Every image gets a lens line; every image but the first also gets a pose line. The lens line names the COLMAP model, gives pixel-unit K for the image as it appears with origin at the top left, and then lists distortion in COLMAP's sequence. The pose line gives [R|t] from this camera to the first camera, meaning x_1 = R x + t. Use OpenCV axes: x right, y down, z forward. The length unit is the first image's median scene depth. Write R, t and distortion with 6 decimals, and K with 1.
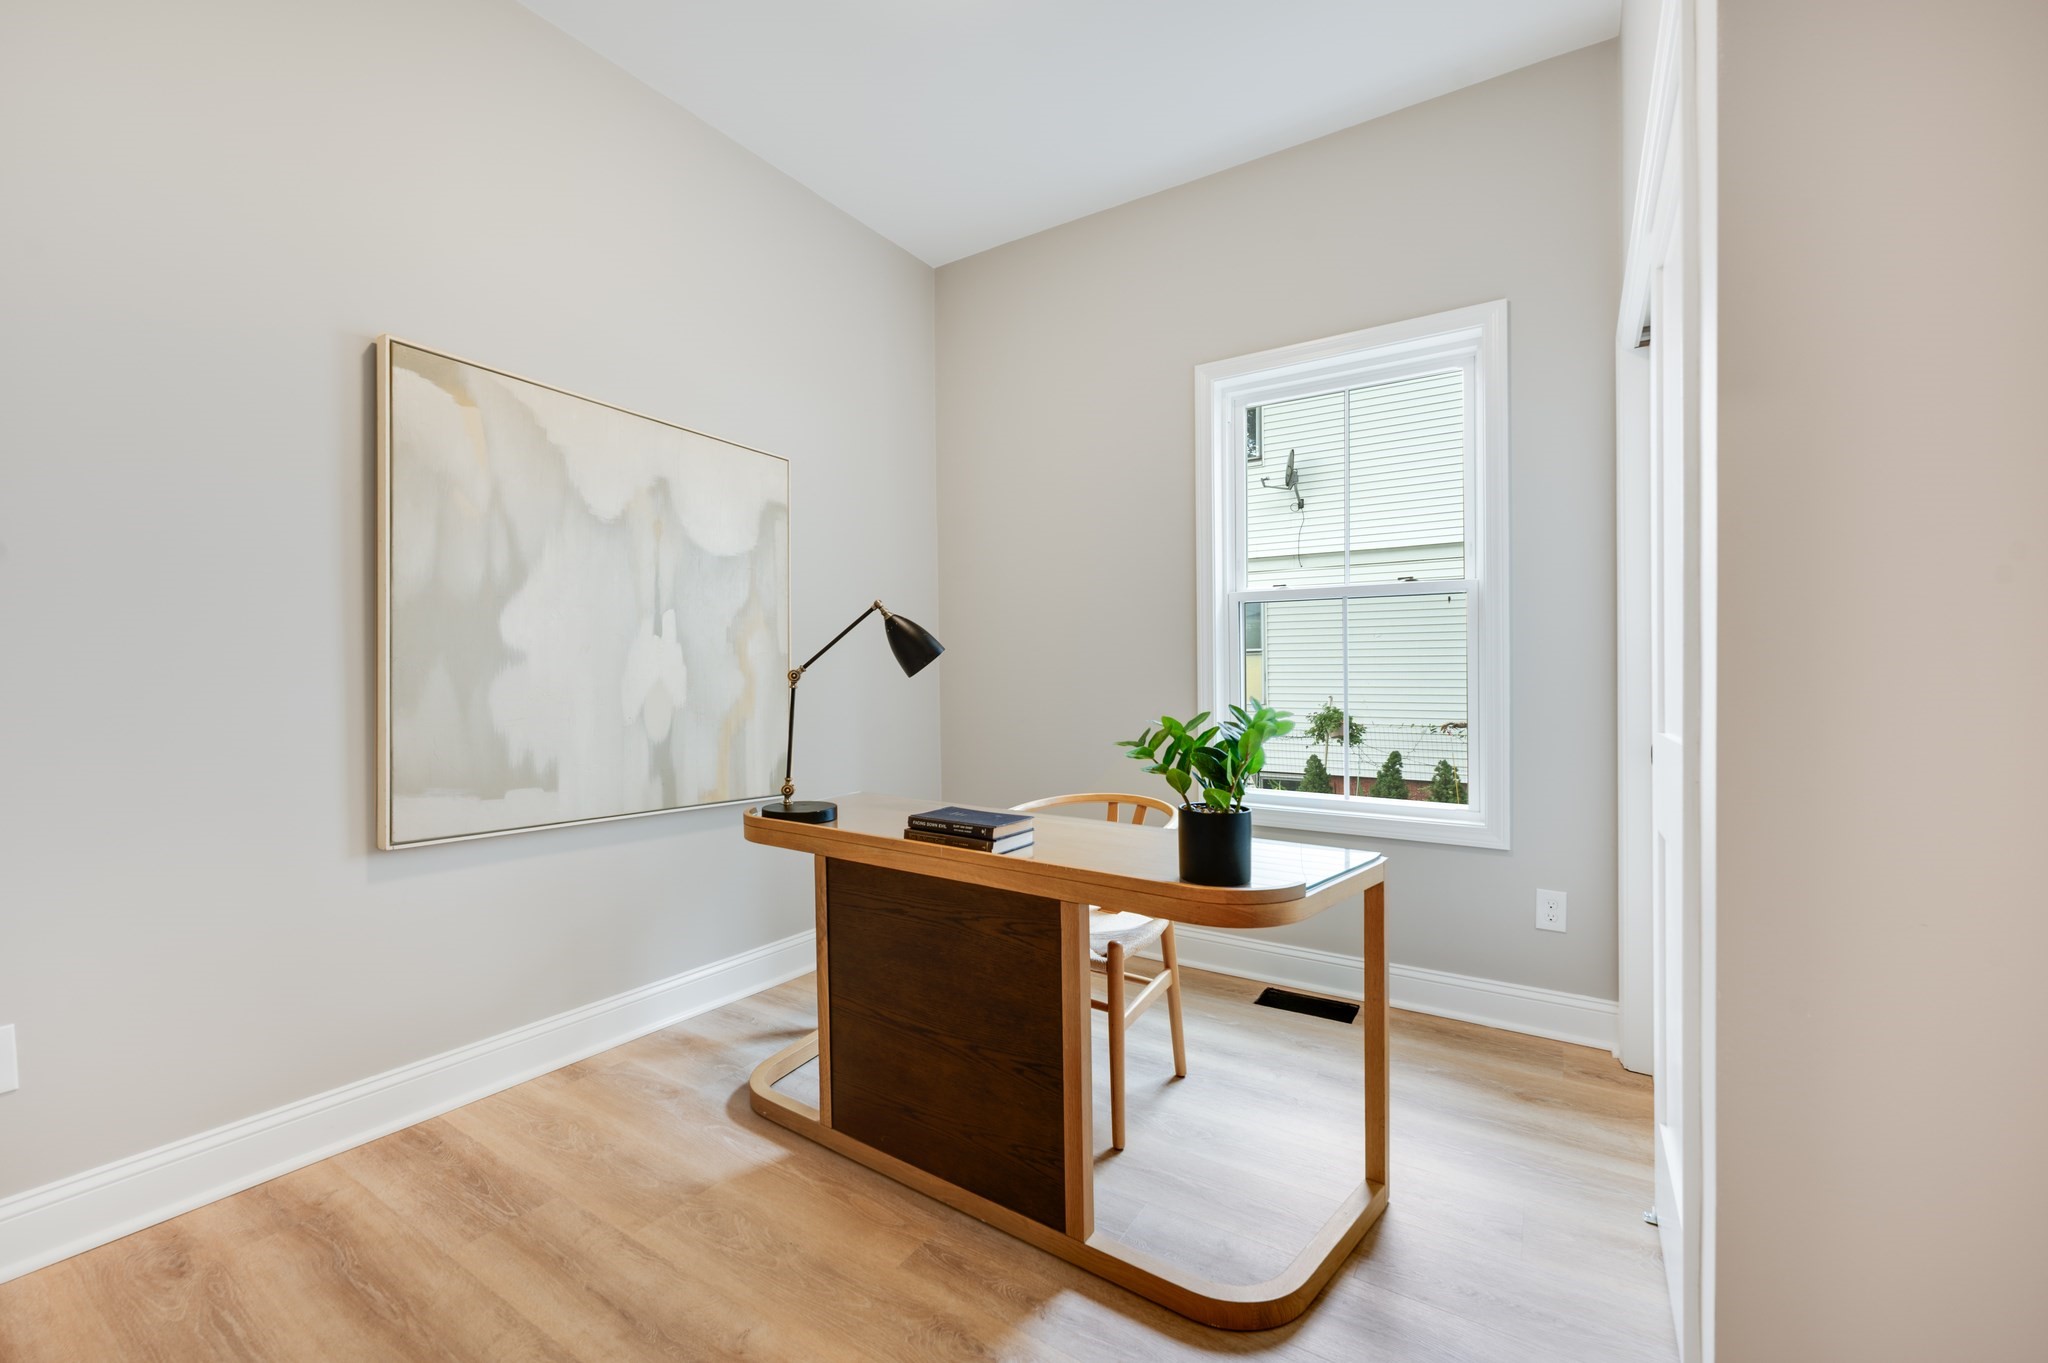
lens RADIAL K [[822.3, 0, 1028.0], [0, 822.3, 682.9], [0, 0, 1]] dist [-0.000510, 0.000329]
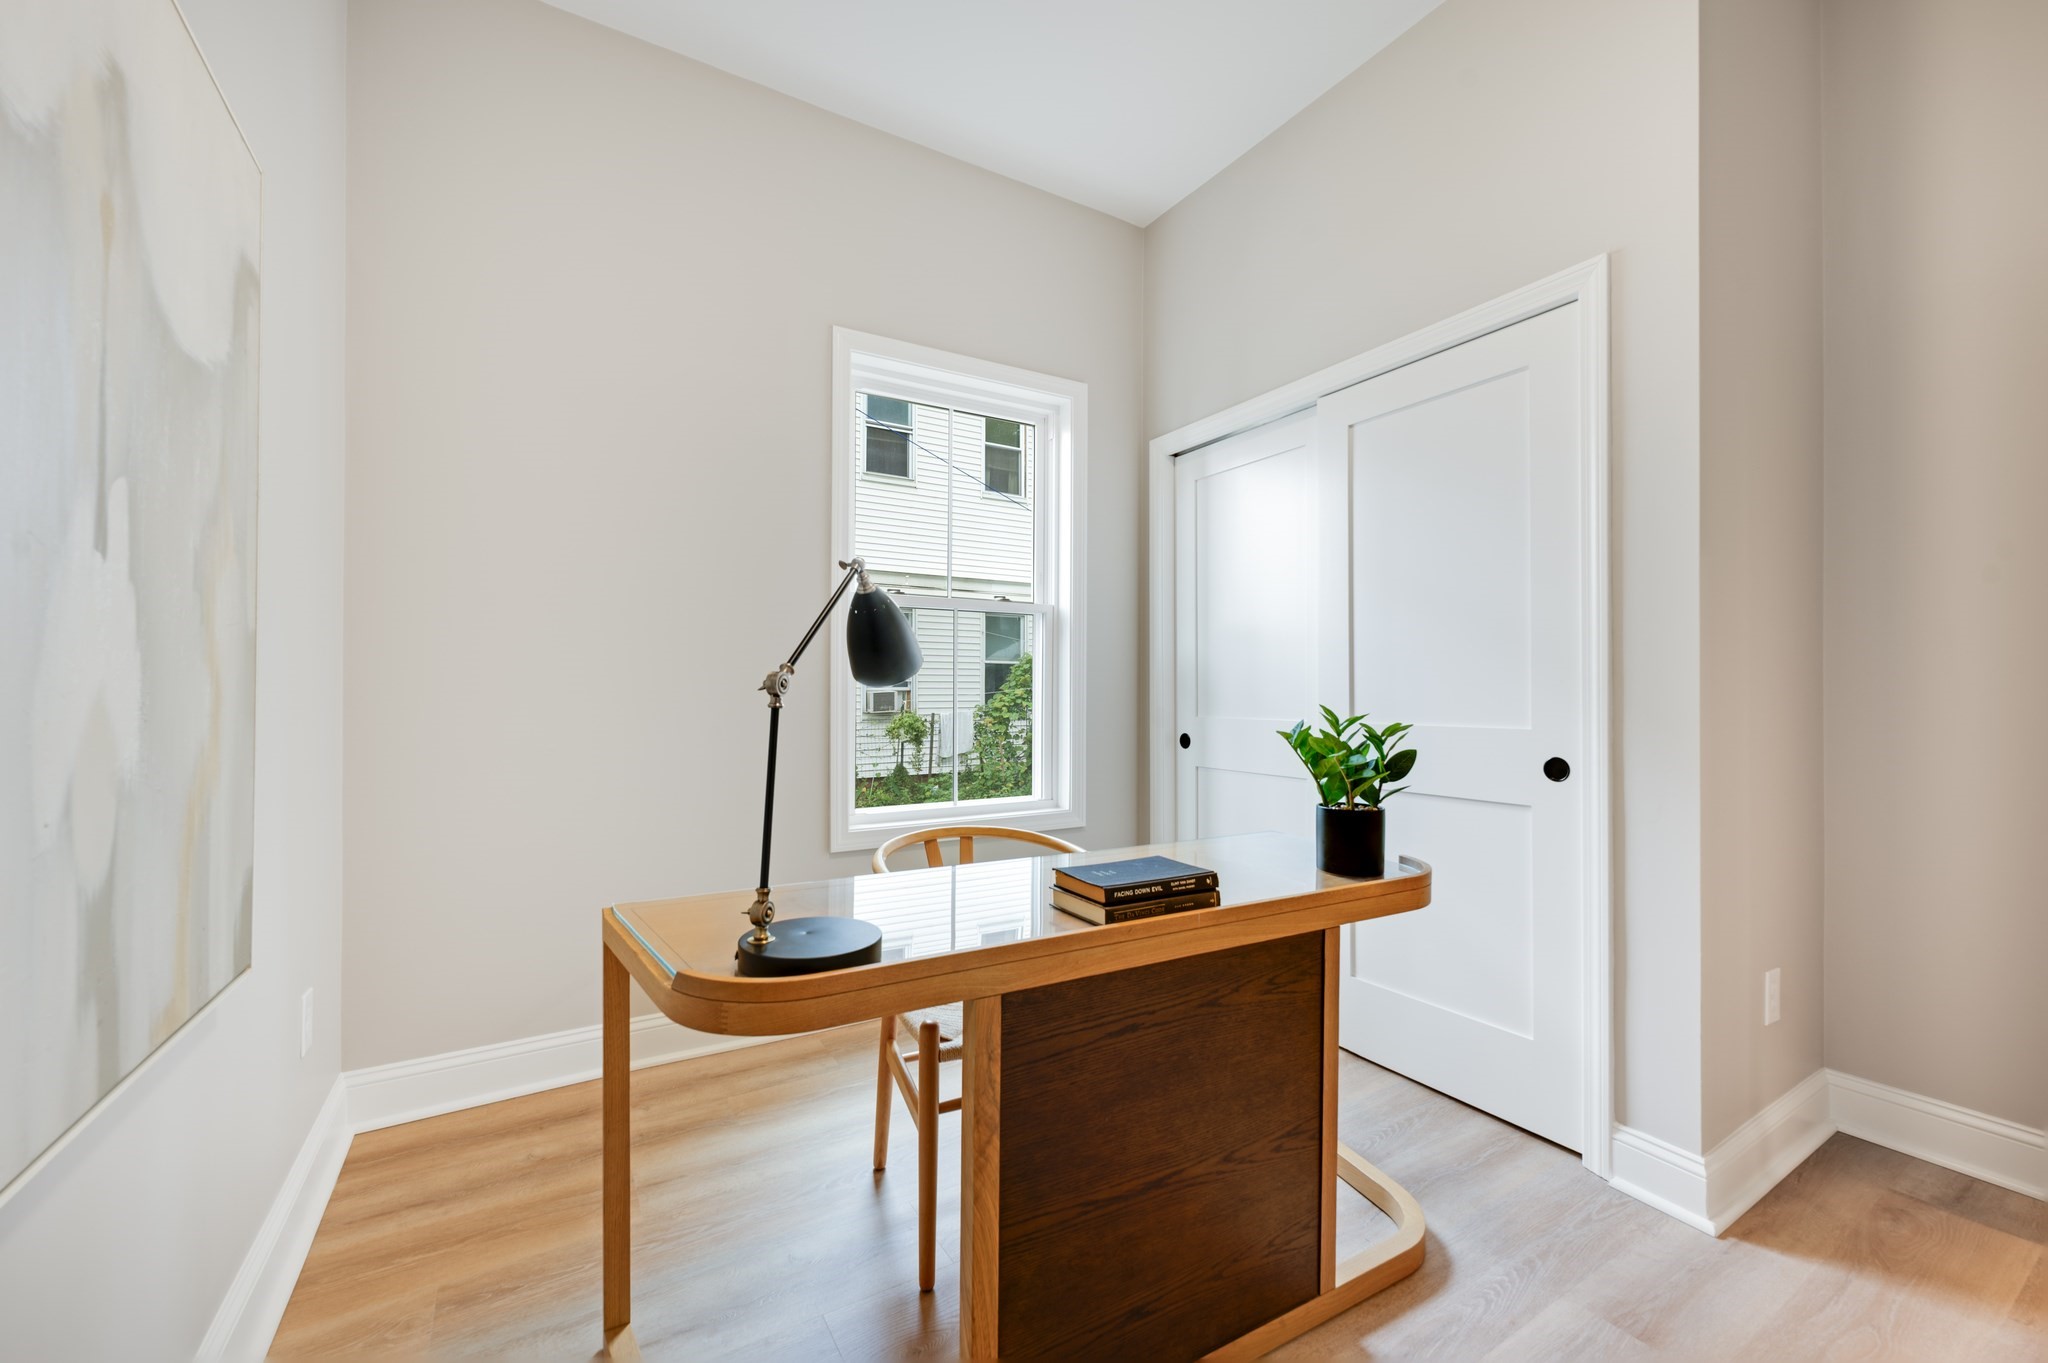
lens RADIAL K [[822.3, 0, 1028.0], [0, 822.3, 682.9], [0, 0, 1]] dist [-0.000510, 0.000329]
pose [[0.446546, 0.007608, 0.894728, -0.810146], [0.008145, 0.999888, -0.012567, -0.001920], [-0.894724, 0.012900, 0.446434, 0.767020]]
